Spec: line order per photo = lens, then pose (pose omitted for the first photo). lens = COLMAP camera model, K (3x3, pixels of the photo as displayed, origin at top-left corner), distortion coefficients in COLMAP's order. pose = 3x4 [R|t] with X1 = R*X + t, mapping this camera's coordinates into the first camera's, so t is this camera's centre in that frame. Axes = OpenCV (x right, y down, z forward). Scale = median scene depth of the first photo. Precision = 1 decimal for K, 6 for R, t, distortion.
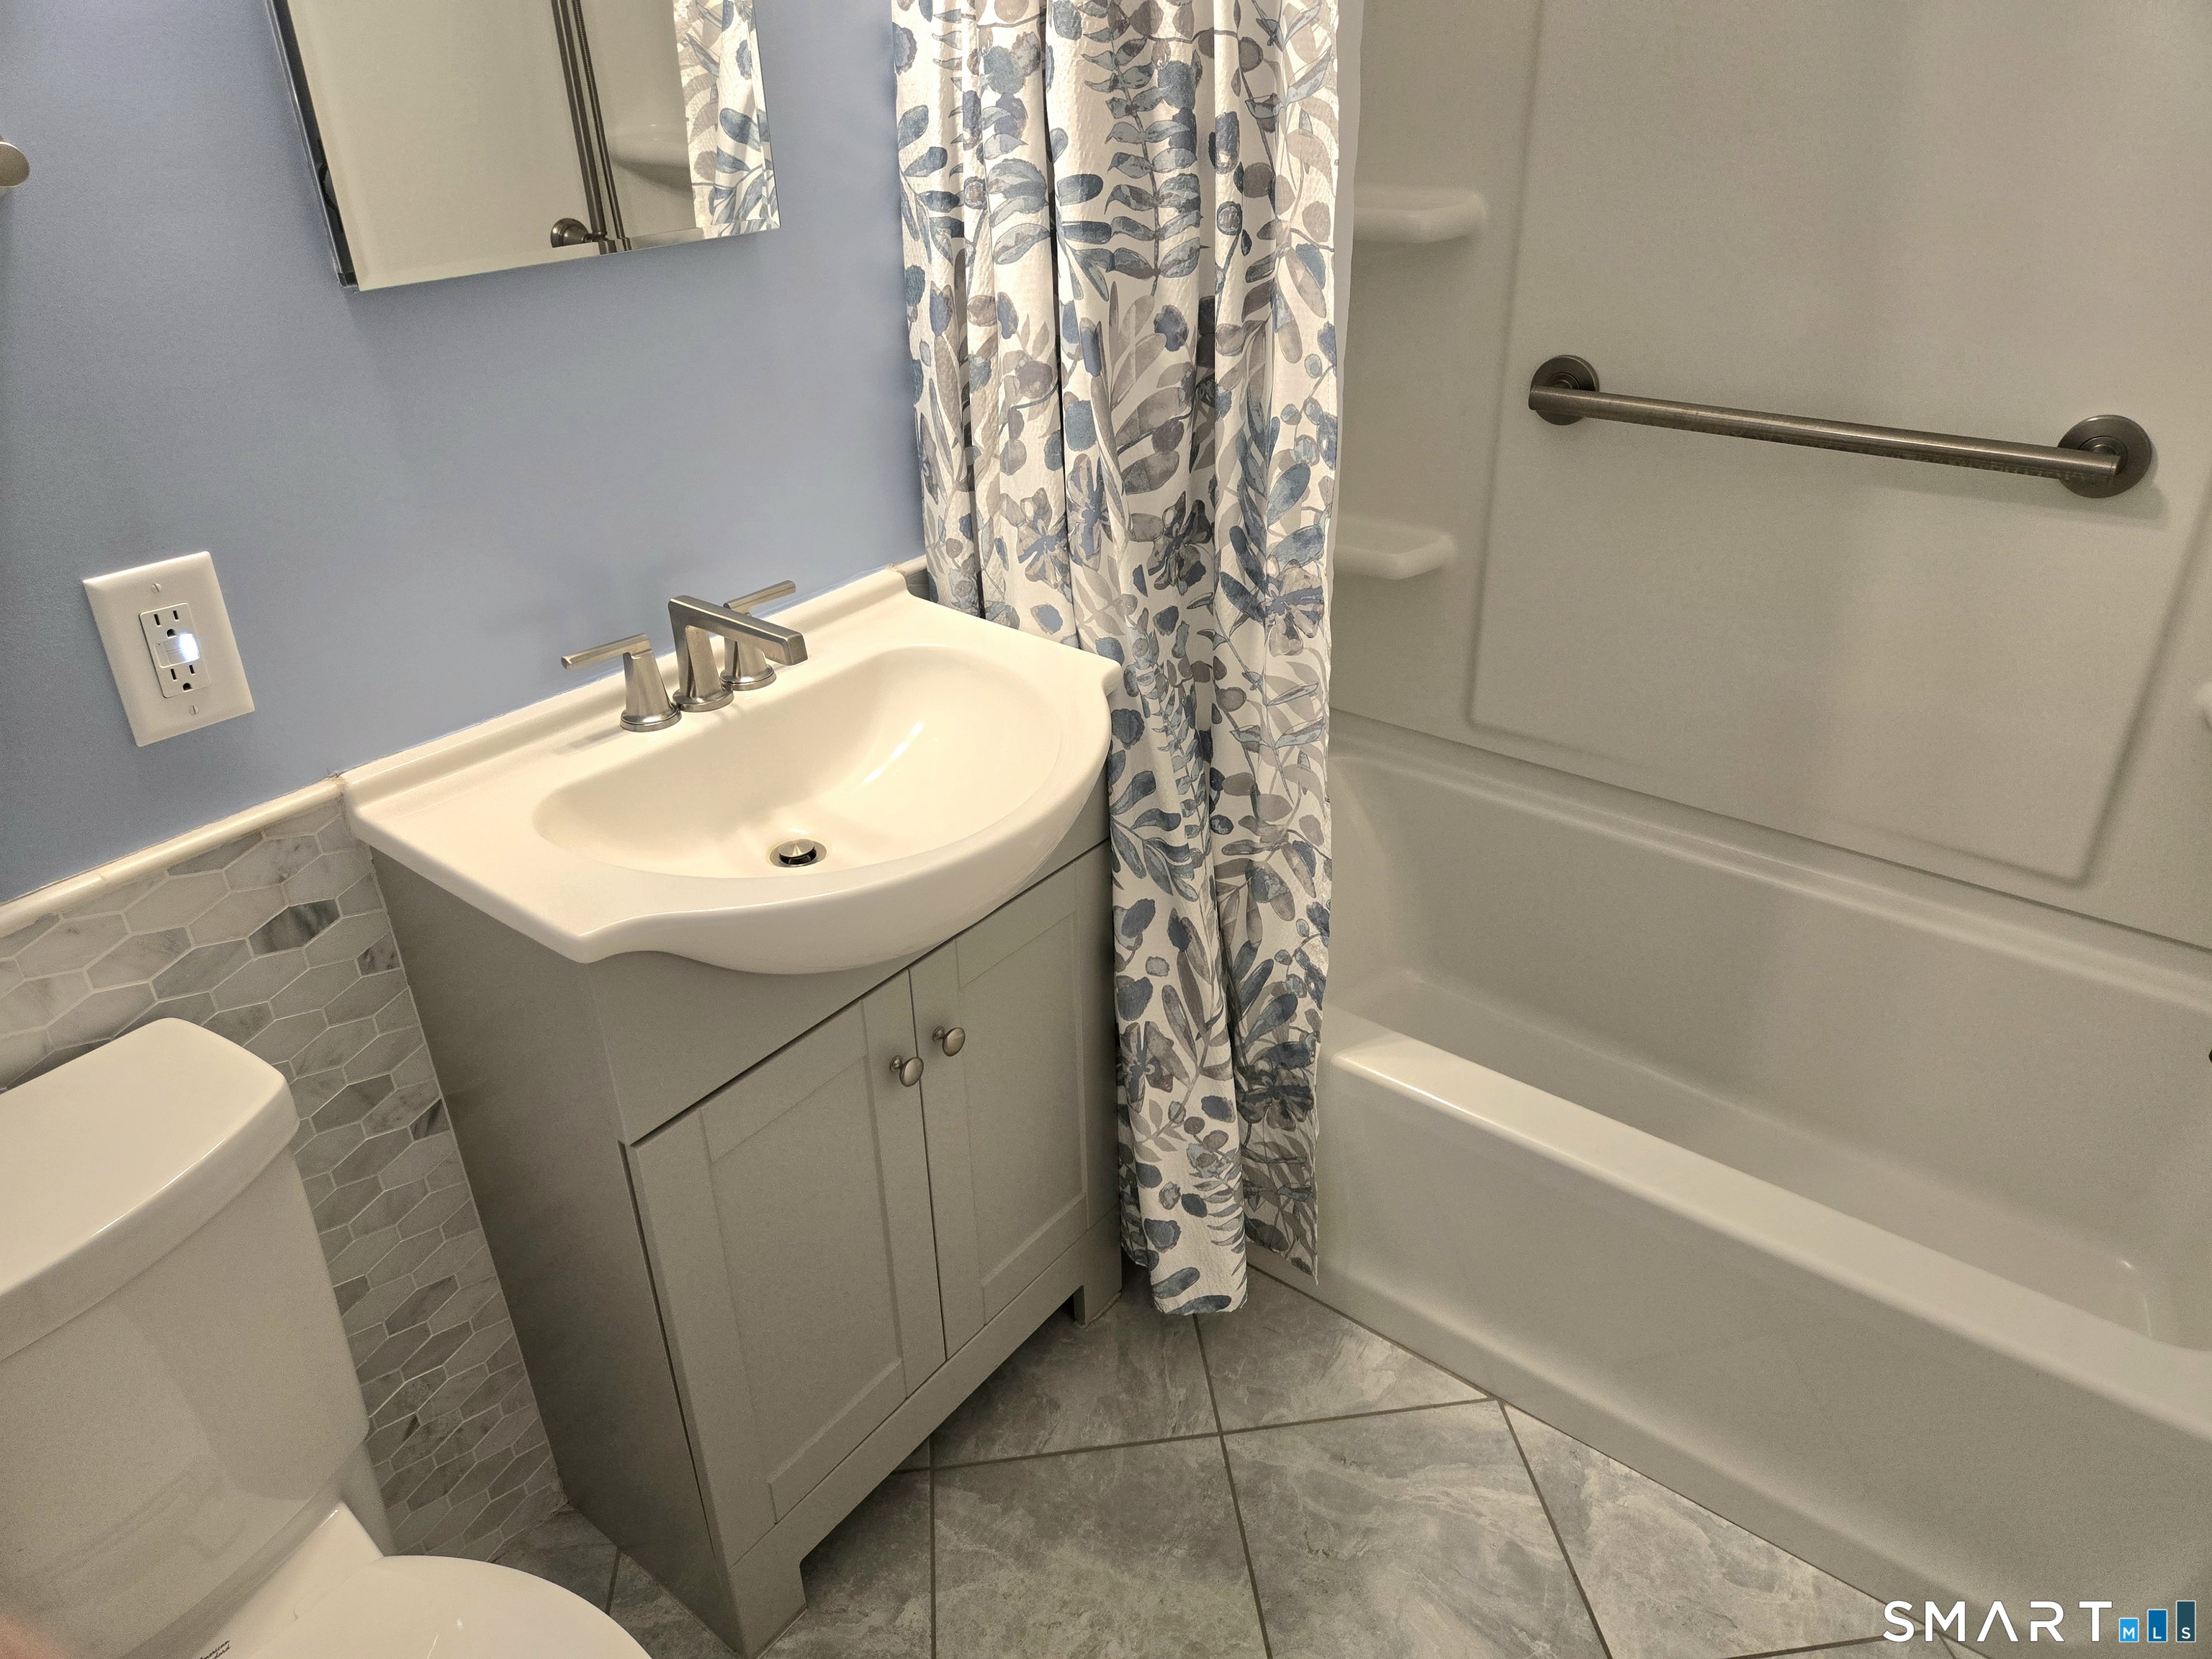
lens RADIAL K [[1482.9, 0, 1103.0], [0, 1482.9, 820.7], [0, 0, 1]] dist [0.039899, -0.014519]
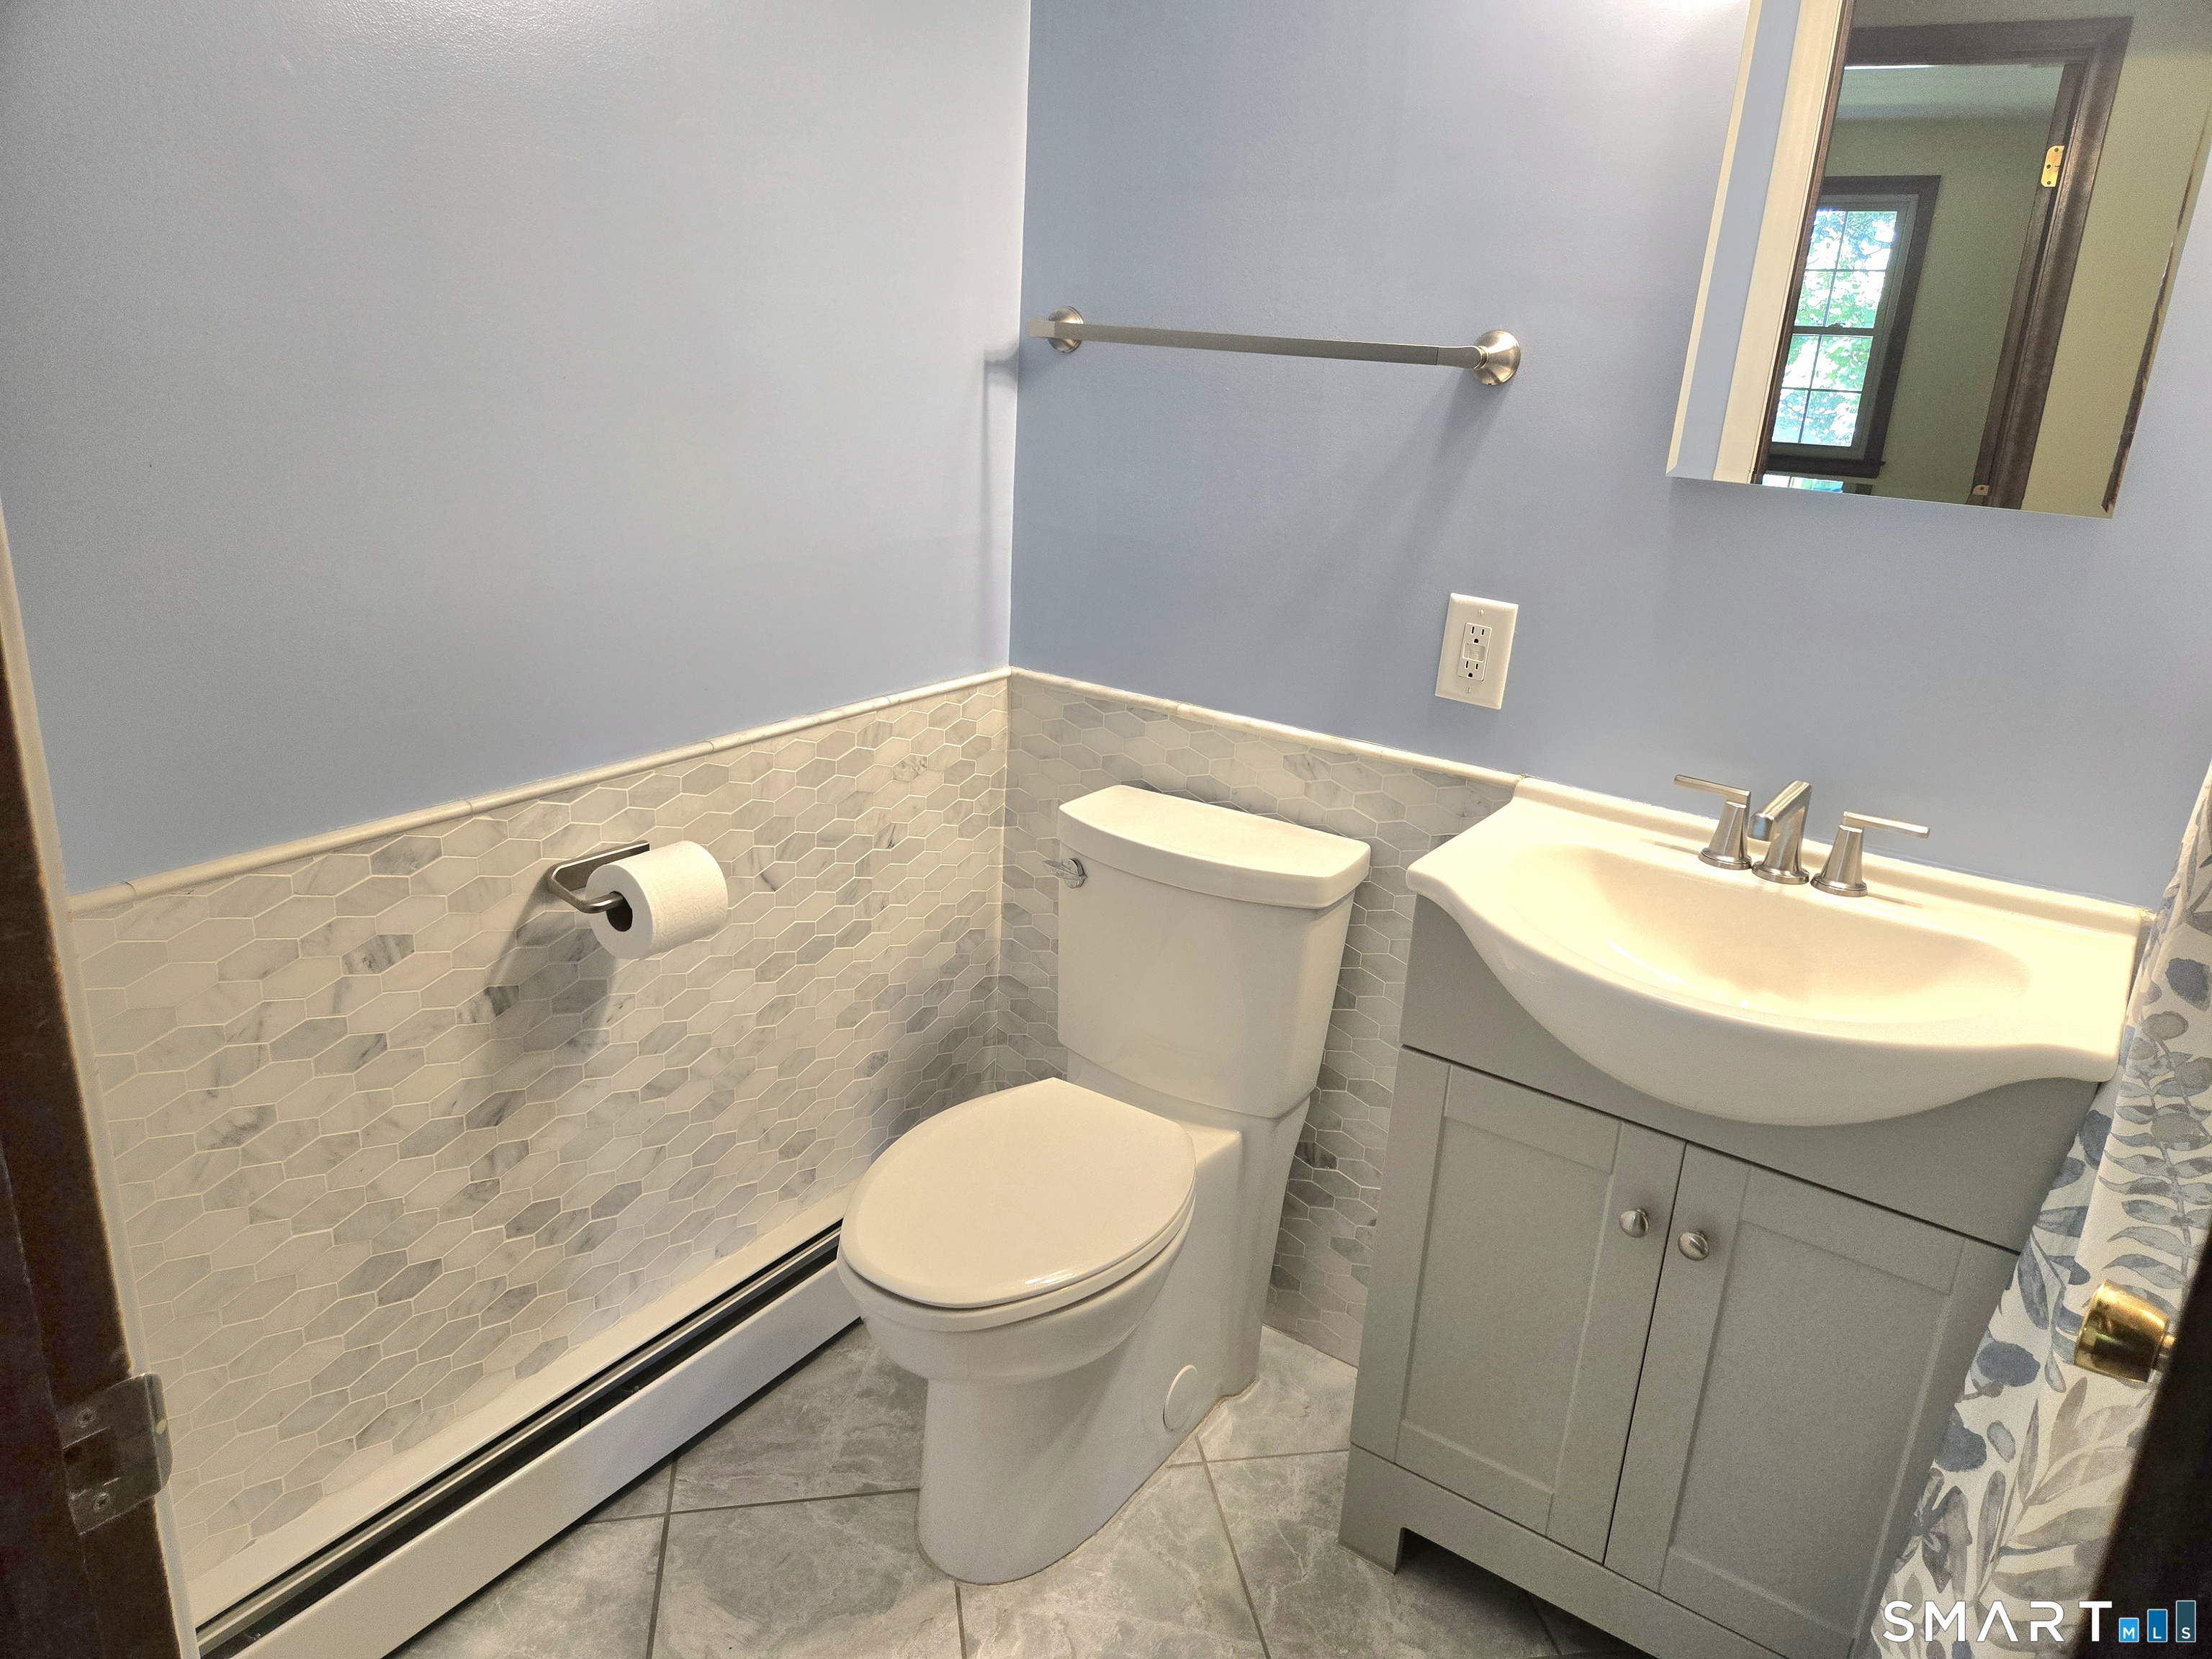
lens RADIAL K [[1482.9, 0, 1106.6], [0, 1482.9, 826.5], [0, 0, 1]] dist [0.039899, -0.014519]
pose [[0.048048, 0.344472, -0.937566, 0.860036], [-0.533782, 0.802233, 0.267394, -0.162309], [0.844256, 0.487608, 0.222419, 0.350093]]
